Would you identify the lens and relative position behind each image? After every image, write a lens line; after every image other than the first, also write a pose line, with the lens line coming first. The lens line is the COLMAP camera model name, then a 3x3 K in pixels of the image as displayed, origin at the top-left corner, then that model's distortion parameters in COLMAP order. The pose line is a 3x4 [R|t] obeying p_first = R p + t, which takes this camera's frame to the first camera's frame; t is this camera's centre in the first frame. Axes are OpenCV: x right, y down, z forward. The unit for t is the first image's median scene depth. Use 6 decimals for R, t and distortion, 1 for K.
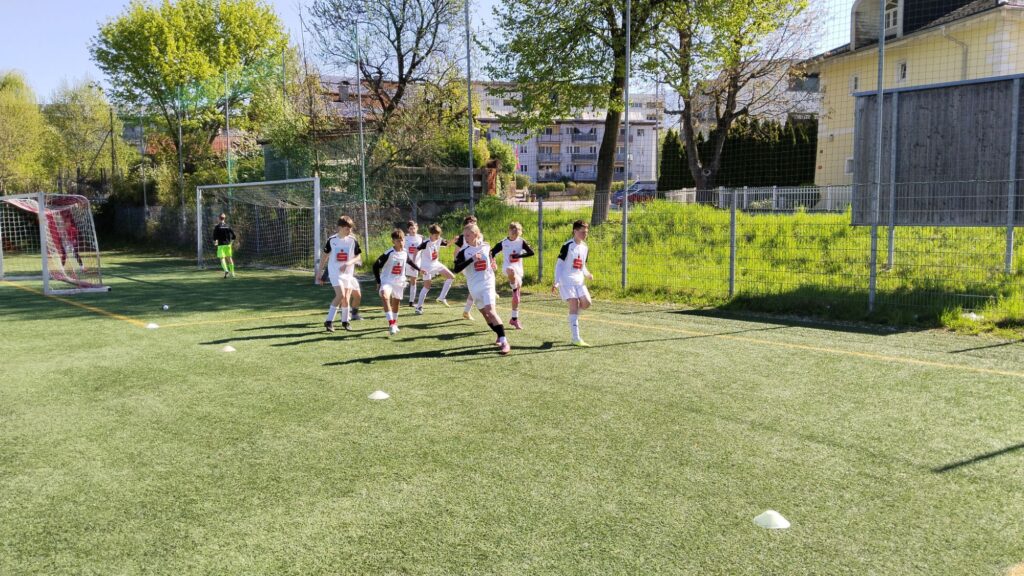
lens RADIAL K [[787.4, 0, 519.4], [0, 787.4, 300.4], [0, 0, 1]] dist [0.104681, -0.197871]
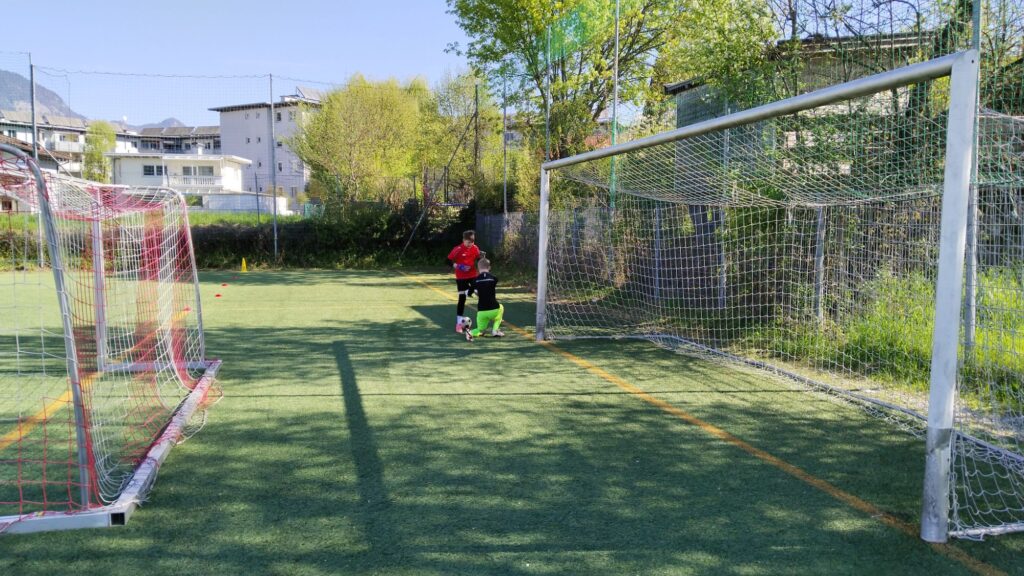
lens RADIAL K [[787.4, 0, 519.4], [0, 787.4, 300.4], [0, 0, 1]] dist [0.104681, -0.197871]
pose [[0.888377, 0.048003, -0.456598, -0.127466], [-0.052901, 0.998598, 0.002058, -0.040697], [0.456056, 0.022326, 0.889671, 0.370822]]
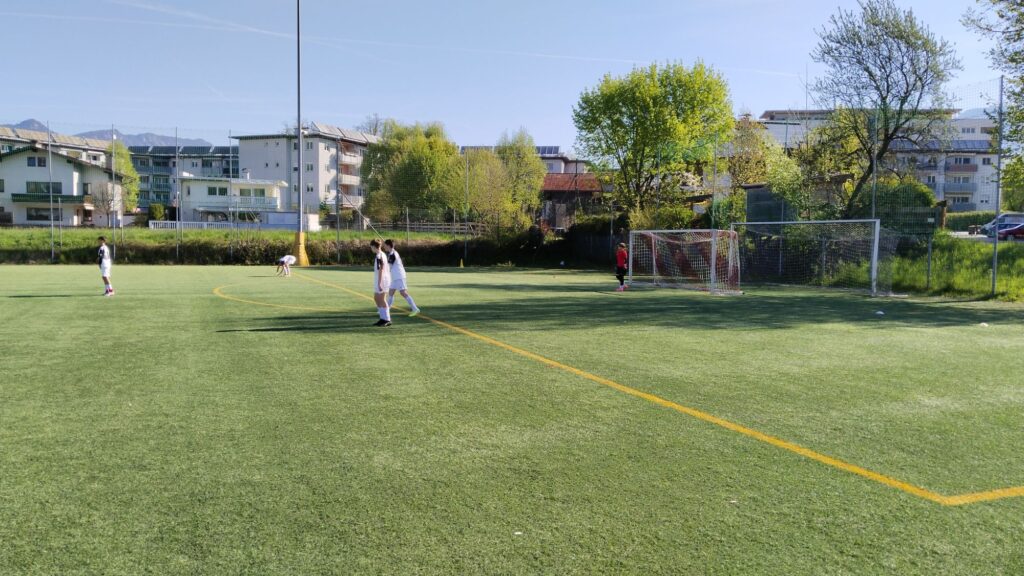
lens RADIAL K [[787.4, 0, 519.4], [0, 787.4, 300.4], [0, 0, 1]] dist [0.104681, -0.197871]
pose [[0.942752, 0.044704, -0.330484, -0.184608], [-0.056227, 0.998095, -0.025385, 0.026389], [0.328720, 0.042514, 0.943470, -0.237632]]
